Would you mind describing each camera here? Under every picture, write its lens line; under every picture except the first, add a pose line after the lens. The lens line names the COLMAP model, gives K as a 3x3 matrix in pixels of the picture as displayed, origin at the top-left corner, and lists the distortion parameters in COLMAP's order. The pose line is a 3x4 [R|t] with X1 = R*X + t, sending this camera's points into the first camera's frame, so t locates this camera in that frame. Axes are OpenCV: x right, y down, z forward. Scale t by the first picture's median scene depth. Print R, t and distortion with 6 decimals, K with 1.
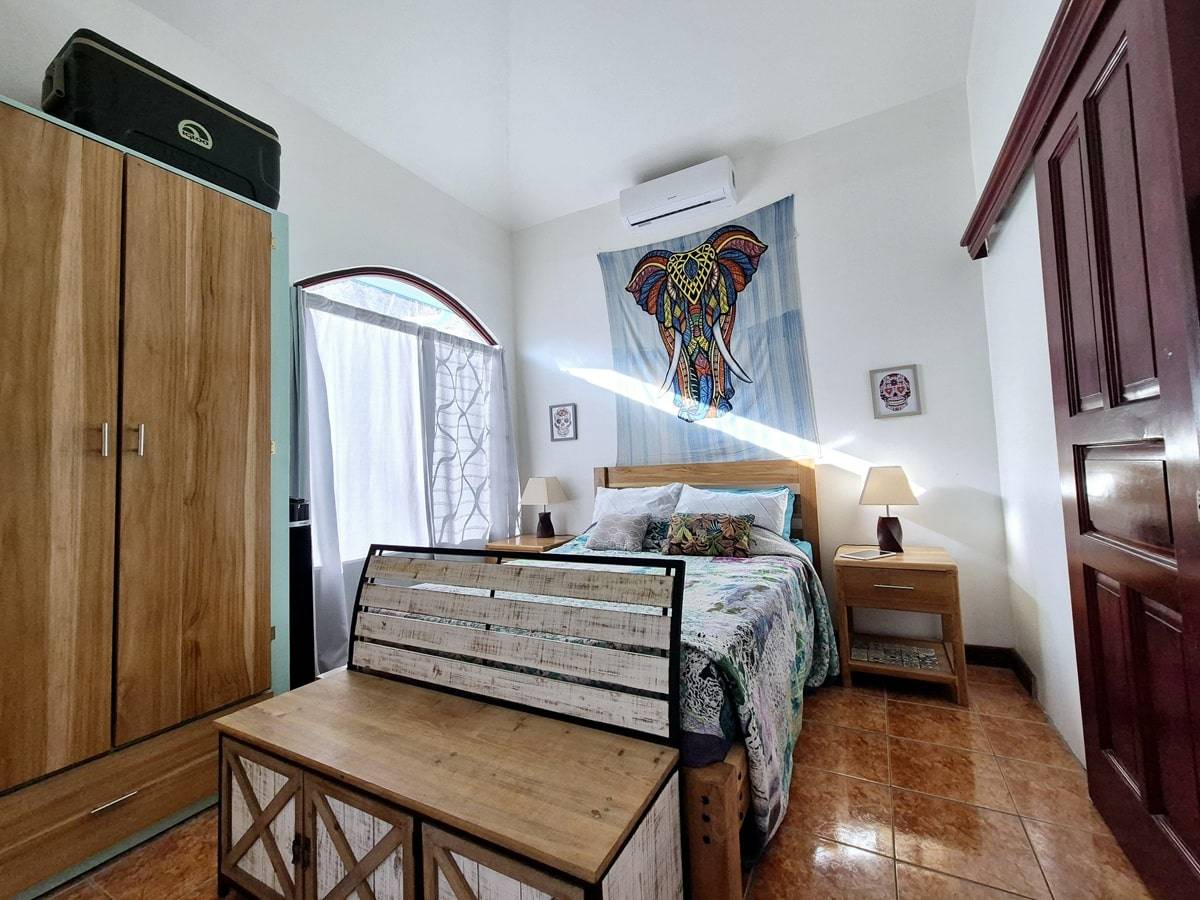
lens RADIAL K [[491.8, 0, 607.0], [0, 491.8, 441.3], [0, 0, 1]] dist [0.002127, -0.000318]
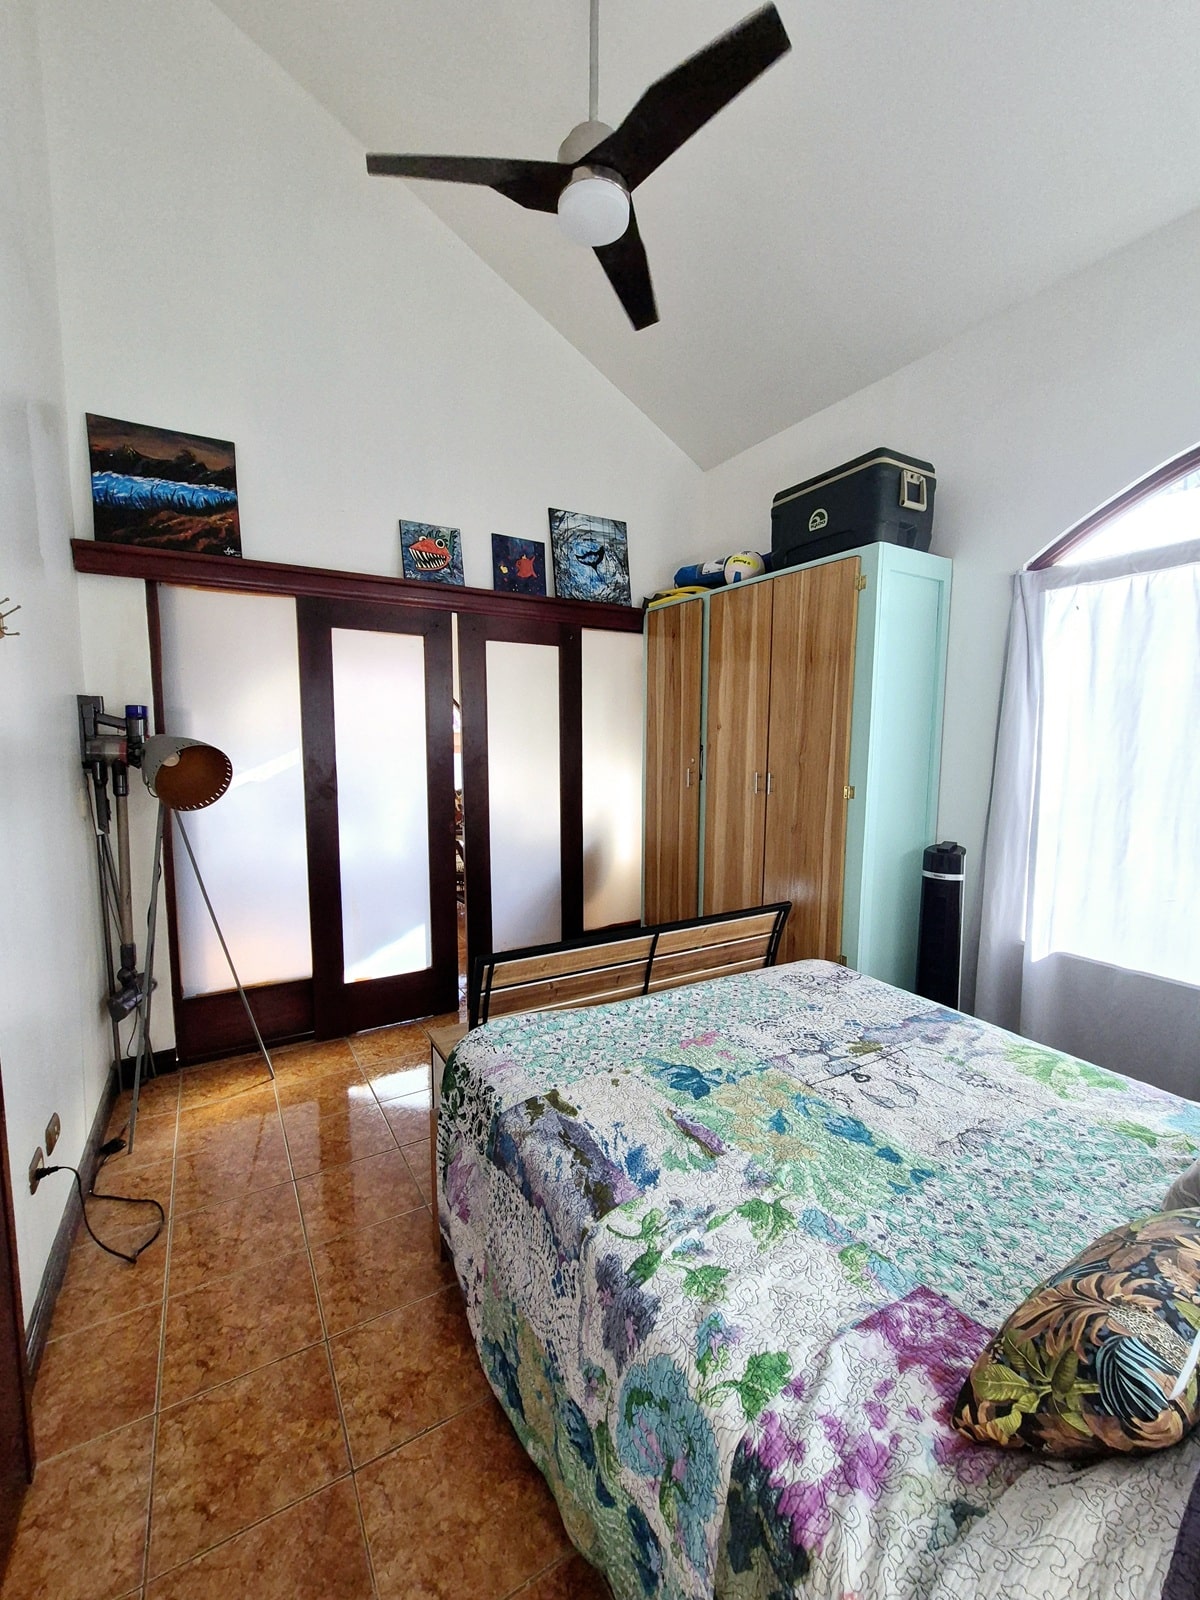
lens RADIAL K [[655.7, 0, 610.9], [0, 655.7, 803.7], [0, 0, 1]] dist [0.002127, -0.000318]
pose [[-0.504769, 0.125851, -0.854032, 0.820239], [0.064930, 0.992049, 0.107813, -0.155755], [0.860809, -0.001032, -0.508927, 1.360555]]
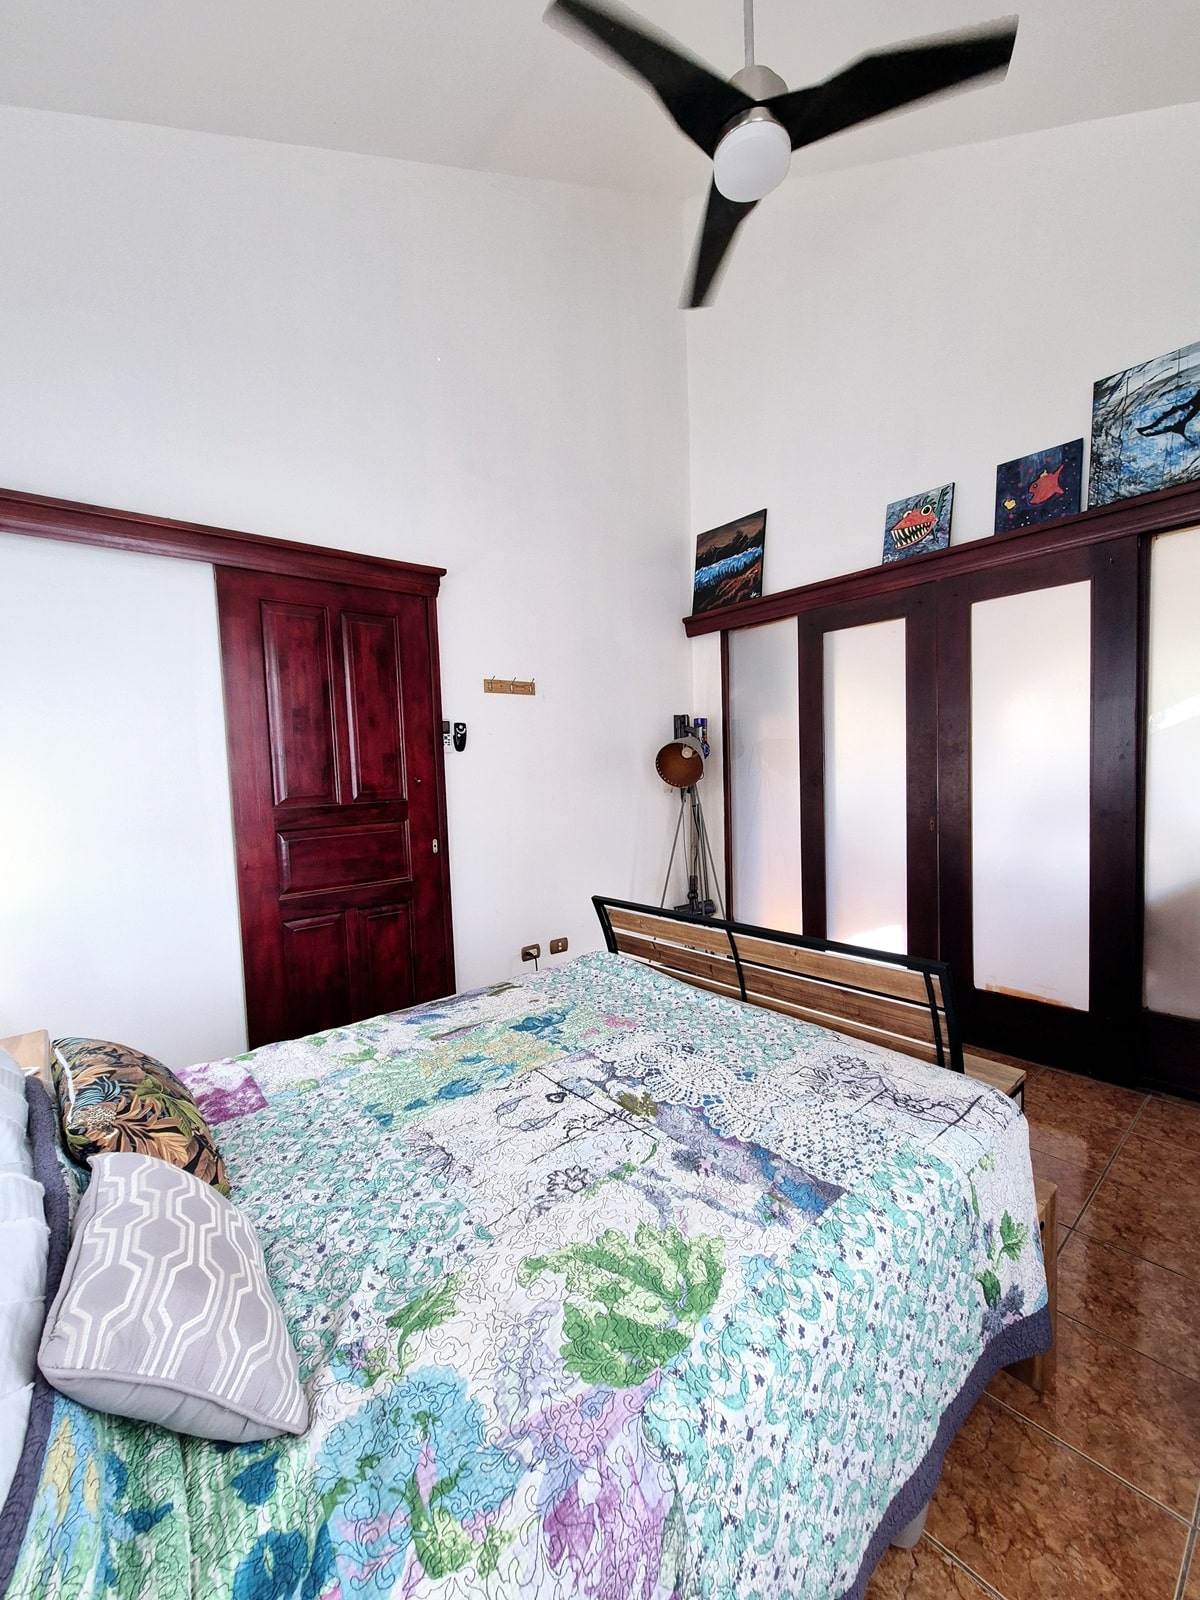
lens RADIAL K [[655.7, 0, 610.9], [0, 655.7, 803.7], [0, 0, 1]] dist [0.002127, -0.000318]
pose [[-0.933246, 0.057868, 0.354547, -0.389477], [0.059516, 0.998208, -0.006267, -0.003086], [-0.354274, 0.015253, -0.935017, 1.872512]]
